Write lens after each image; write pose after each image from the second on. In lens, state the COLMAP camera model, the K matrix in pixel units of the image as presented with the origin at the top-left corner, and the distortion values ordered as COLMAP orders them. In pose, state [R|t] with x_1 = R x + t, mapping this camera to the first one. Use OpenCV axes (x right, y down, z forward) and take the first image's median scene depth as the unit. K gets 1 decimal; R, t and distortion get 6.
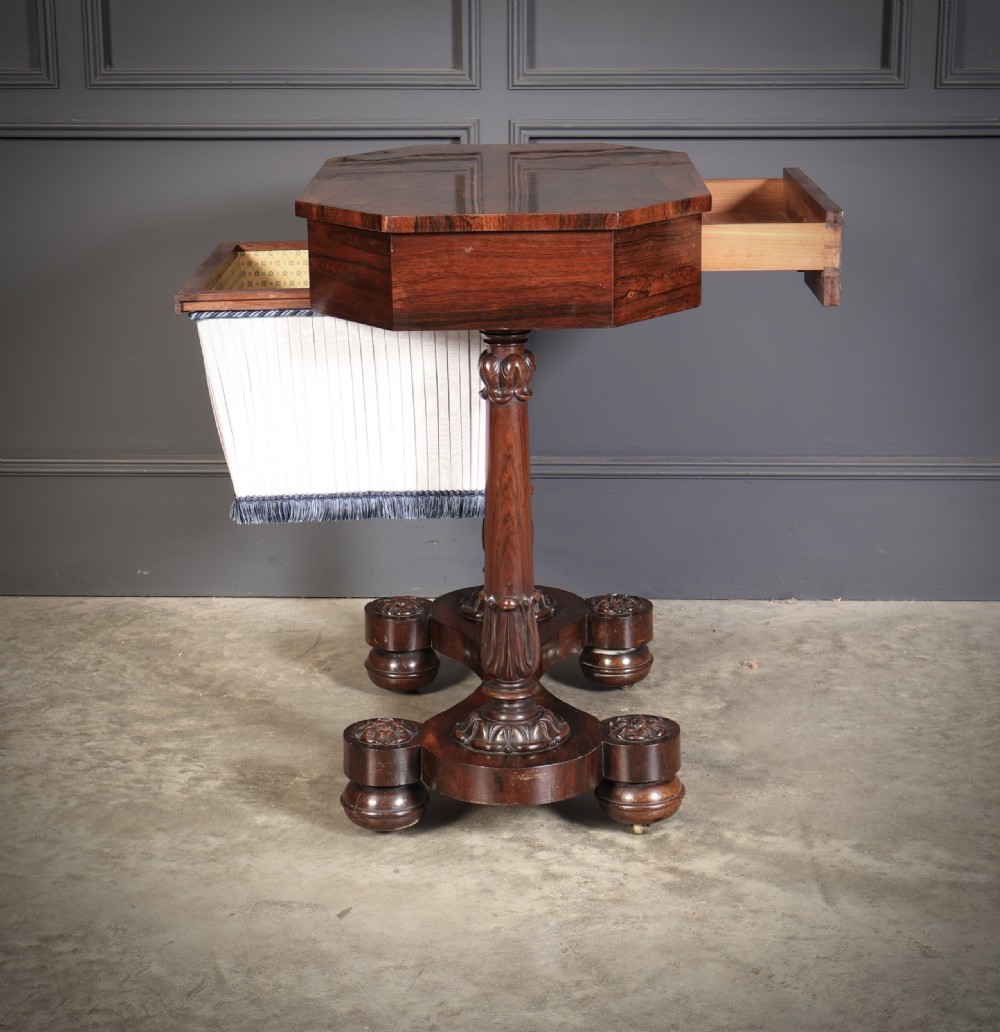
lens RADIAL K [[2287.1, 0, 495.5], [0, 2287.1, 548.1], [0, 0, 1]] dist [-0.020085, 0.000000]
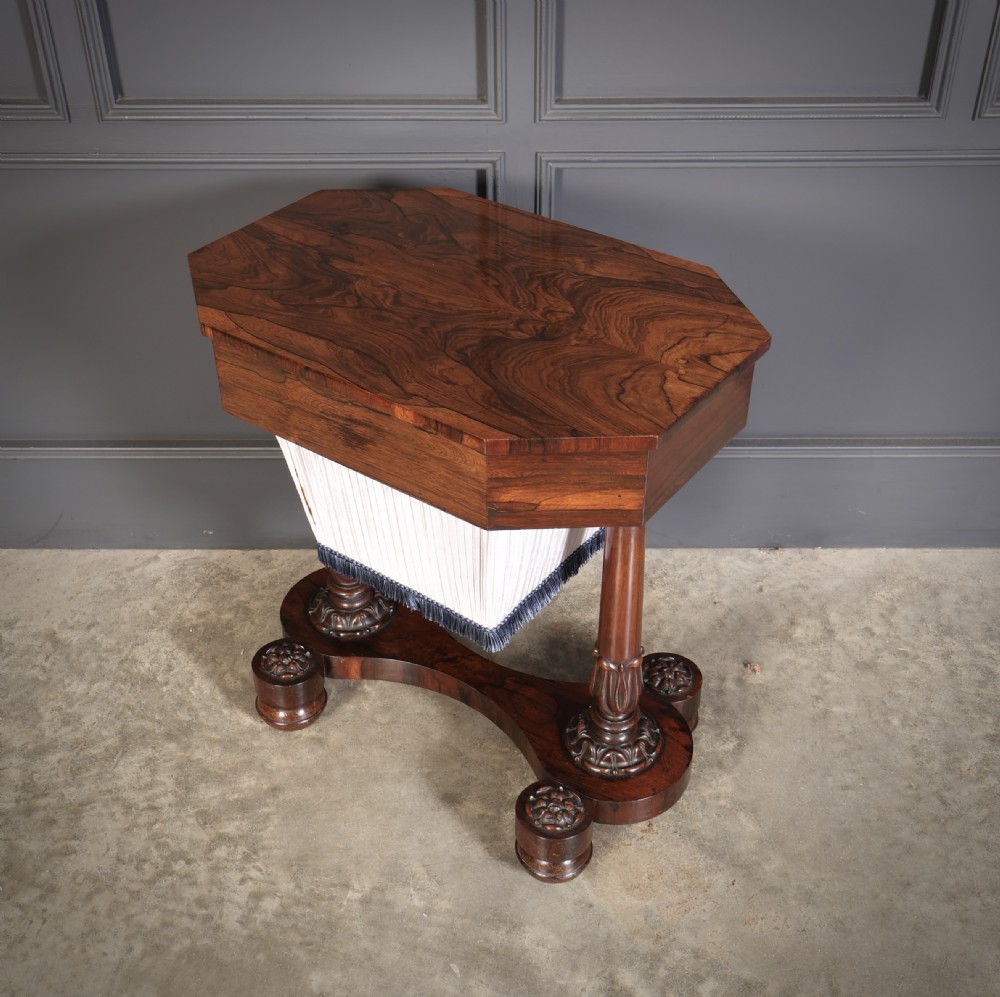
lens RADIAL K [[1310.2, 0, 507.9], [0, 1310.2, 503.6], [0, 0, 1]] dist [-0.008059, 0.000000]
pose [[0.999759, -0.014234, 0.016692, -0.018668], [0.007399, 0.935109, 0.354284, -0.262078], [-0.020652, -0.354075, 0.934989, 0.448770]]
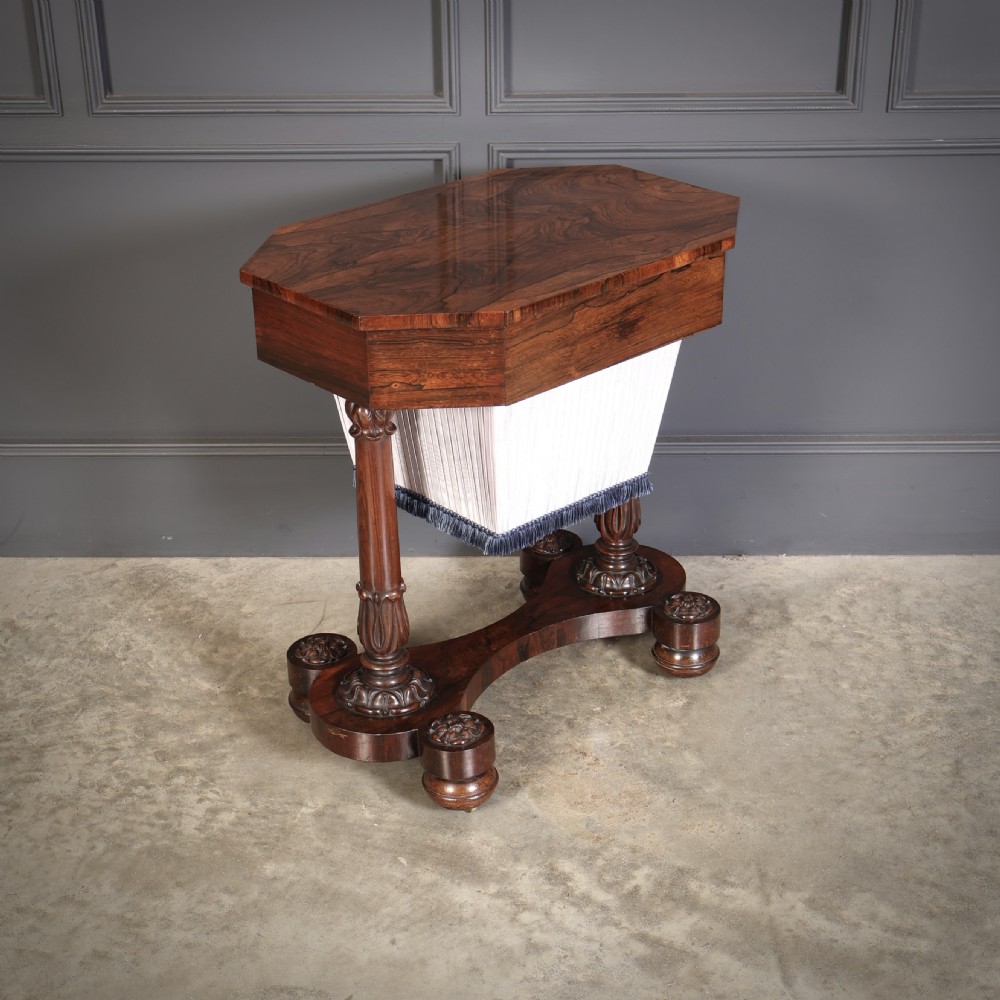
lens RADIAL K [[1737.2, 0, 511.7], [0, 1737.2, 527.0], [0, 0, 1]] dist [-0.020870, 0.000000]
pose [[0.999817, -0.012107, 0.014830, 0.003191], [0.009047, 0.981483, 0.191335, -0.177495], [-0.016872, -0.191166, 0.981413, 0.180988]]
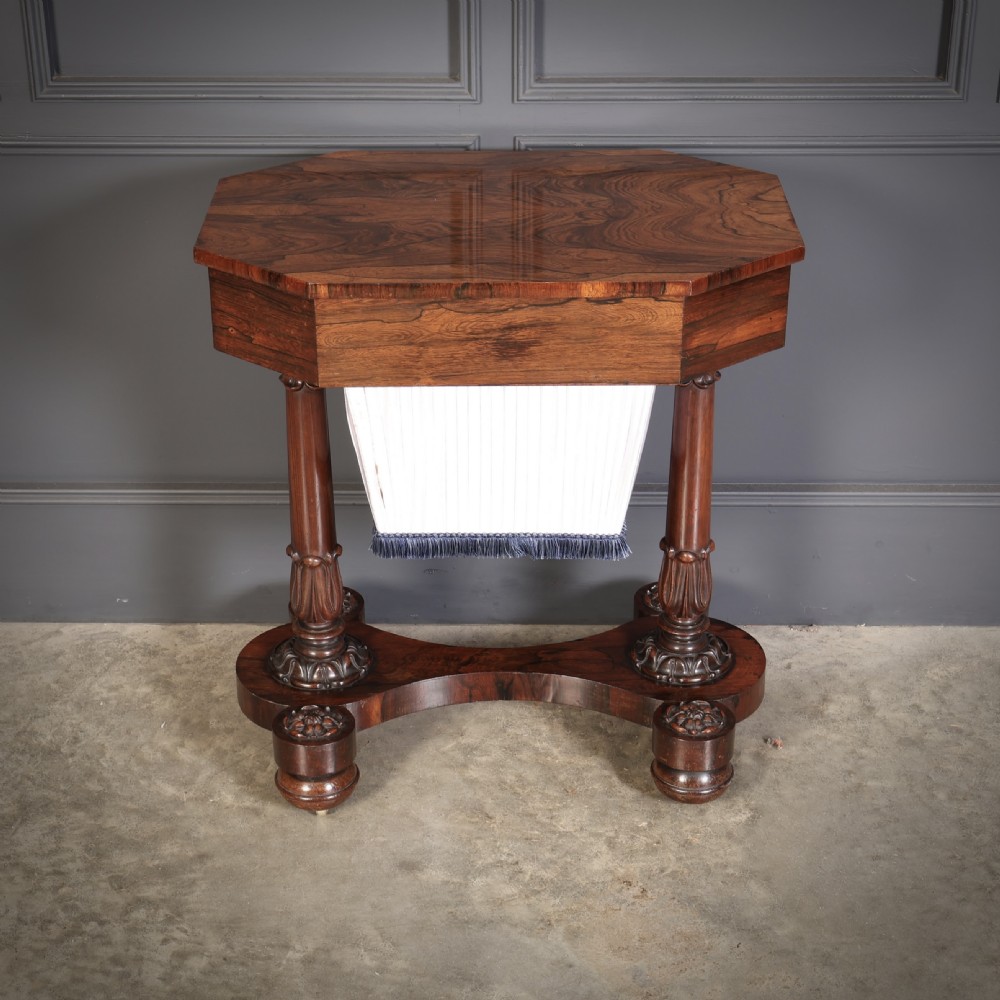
lens RADIAL K [[1996.2, 0, 498.7], [0, 1996.2, 520.5], [0, 0, 1]] dist [-0.018845, 0.000000]
pose [[0.999917, -0.006264, 0.011285, -0.010051], [0.003884, 0.979841, 0.199740, -0.209003], [-0.012309, -0.199680, 0.979784, 0.229934]]
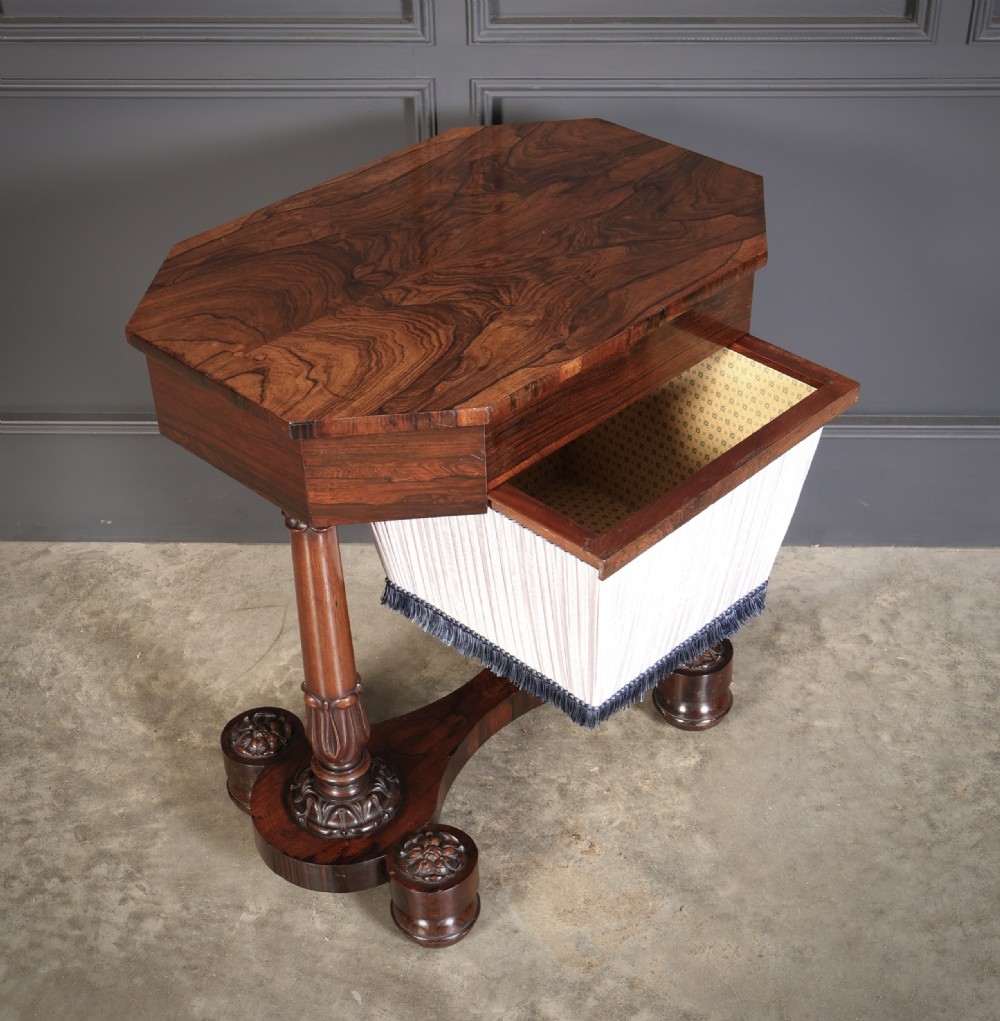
lens RADIAL K [[1638.7, 0, 525.4], [0, 1638.7, 533.1], [0, 0, 1]] dist [-0.019309, 0.000000]
pose [[0.999973, -0.006162, 0.003888, 0.025216], [0.004459, 0.939606, 0.342230, -0.253310], [-0.005762, -0.342204, 0.939608, 0.385261]]
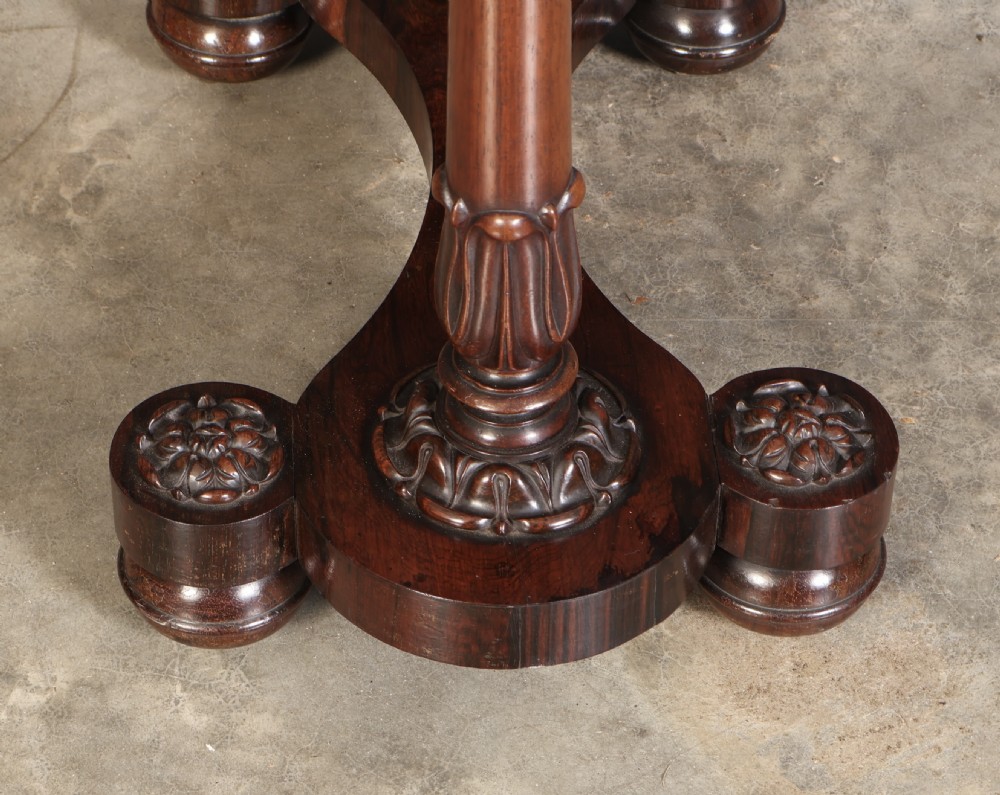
lens RADIAL K [[3056.1, 0, 496.5], [0, 3056.1, 405.7], [0, 0, 1]] dist [0.004696, 0.000000]
pose [[0.999555, 0.002029, 0.029777, -0.015528], [-0.015143, 0.894223, 0.447365, -0.175906], [-0.025719, -0.447617, 0.893856, 0.485812]]
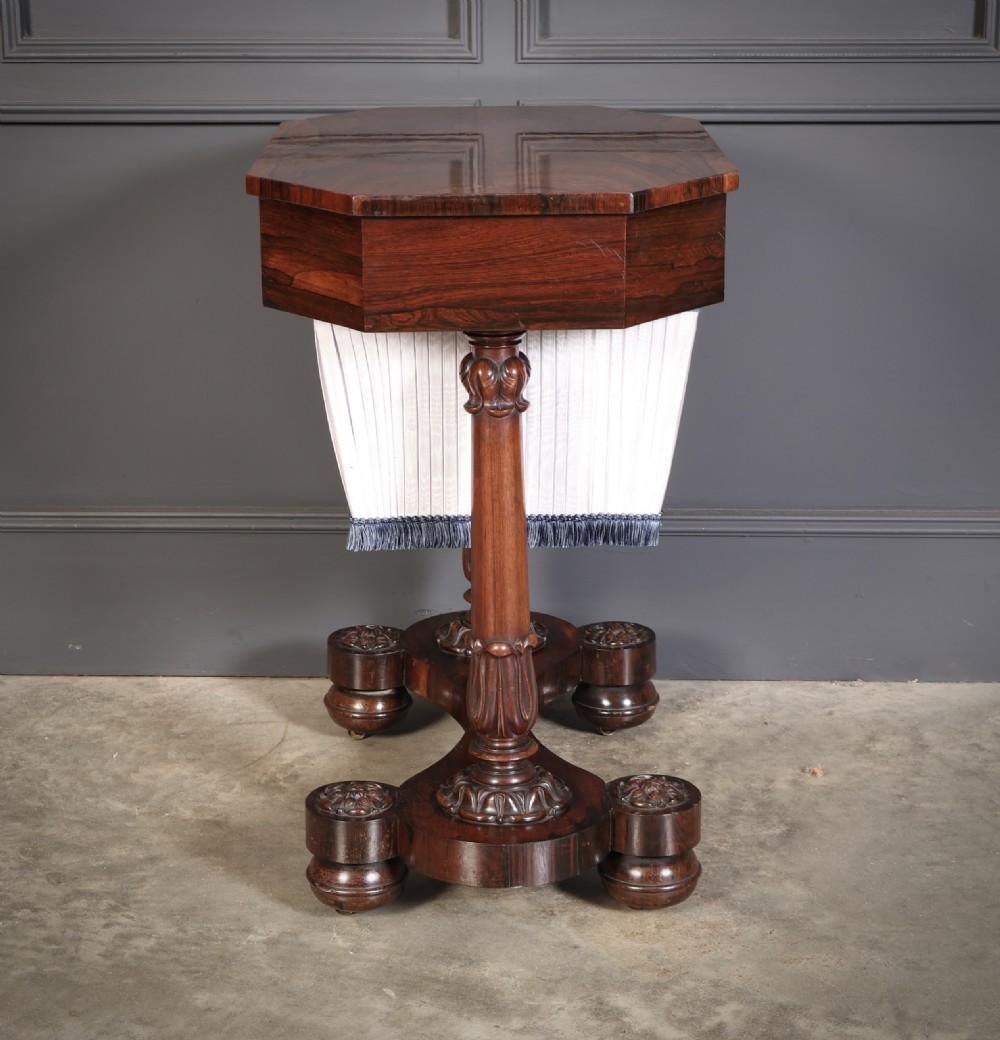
lens RADIAL K [[2304.9, 0, 480.9], [0, 2304.9, 556.0], [0, 0, 1]] dist [-0.020085, 0.000000]
pose [[0.999988, 0.000905, -0.004872, -0.003103], [-0.000842, 0.999917, 0.012888, -0.037717], [0.004883, -0.012884, 0.999905, 0.187439]]
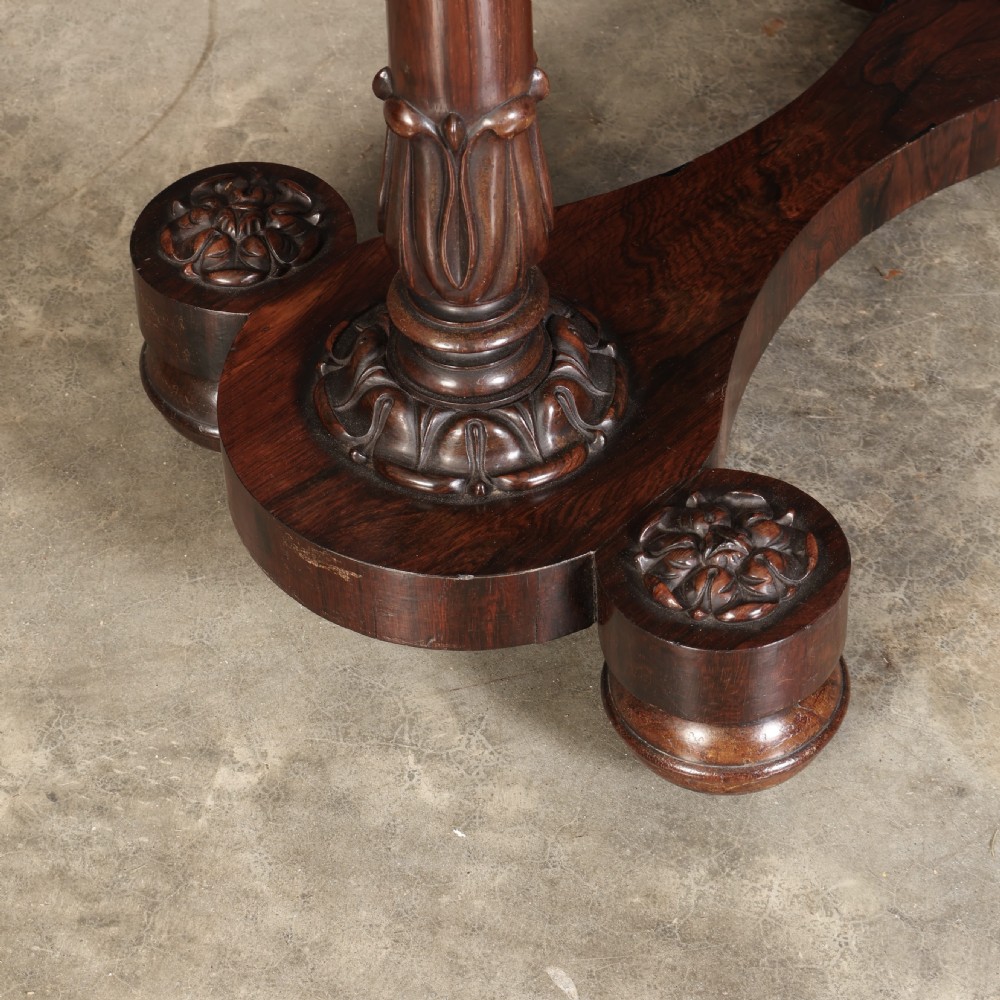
lens RADIAL K [[3047.1, 0, 490.6], [0, 3047.1, 508.2], [0, 0, 1]] dist [0.002615, 0.000000]
pose [[0.998844, -0.039355, 0.027608, -0.052075], [0.020434, 0.867395, 0.497200, -0.151646], [-0.043514, -0.496061, 0.867196, 0.561972]]
